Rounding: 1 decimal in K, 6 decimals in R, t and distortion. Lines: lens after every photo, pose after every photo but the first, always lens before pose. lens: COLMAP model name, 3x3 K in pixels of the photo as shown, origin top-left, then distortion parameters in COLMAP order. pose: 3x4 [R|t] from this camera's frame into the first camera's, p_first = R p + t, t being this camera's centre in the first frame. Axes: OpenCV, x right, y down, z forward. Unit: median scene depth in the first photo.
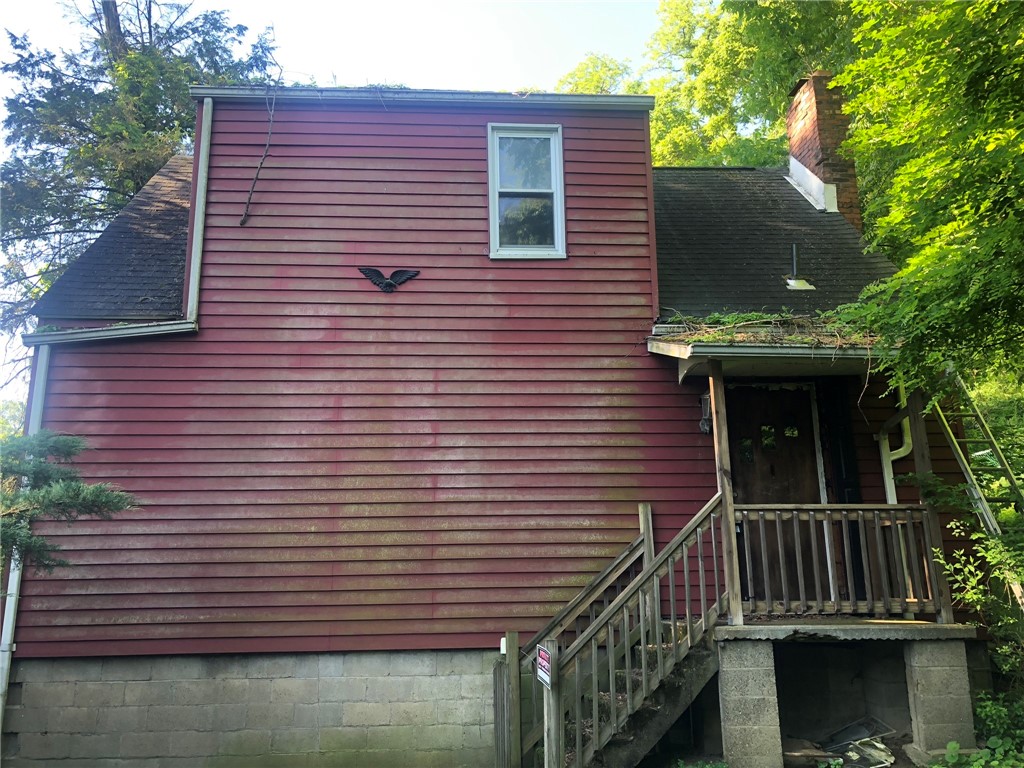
lens RADIAL K [[841.7, 0, 513.3], [0, 841.7, 383.3], [0, 0, 1]] dist [0.025724, -0.010881]
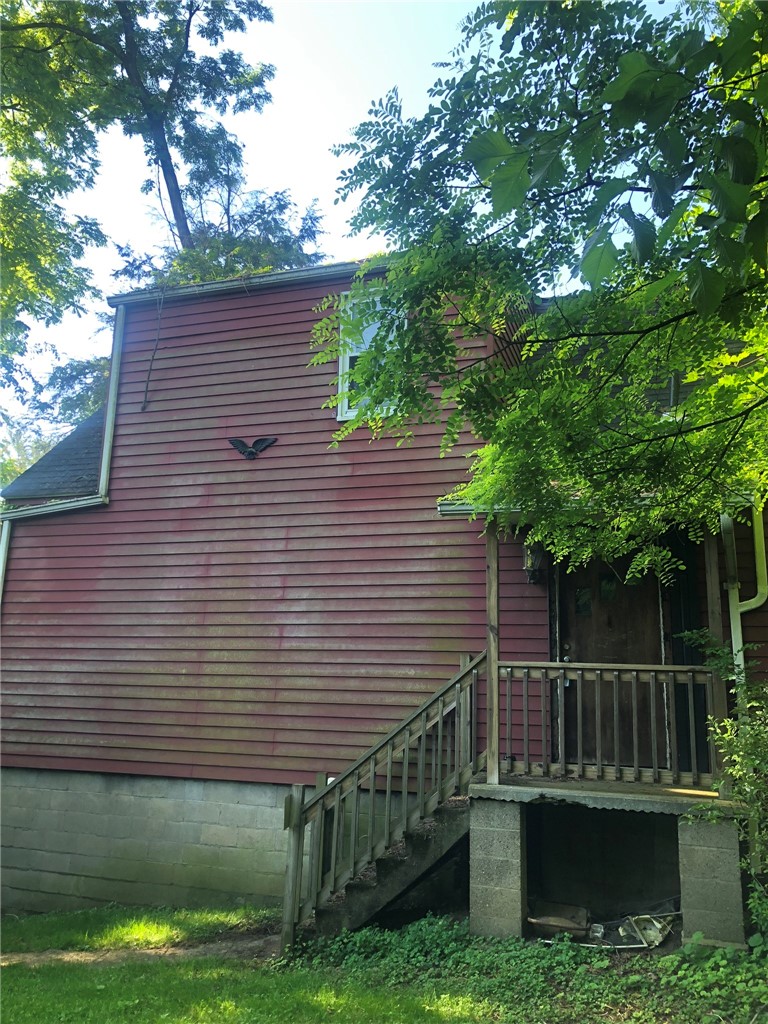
lens RADIAL K [[841.7, 0, 387.2], [0, 841.7, 512.4], [0, 0, 1]] dist [0.025724, -0.010881]
pose [[0.926661, -0.041357, -0.373617, 0.455615], [0.045561, 0.998959, 0.002424, -0.034497], [0.373127, -0.019268, 0.927580, 0.033717]]
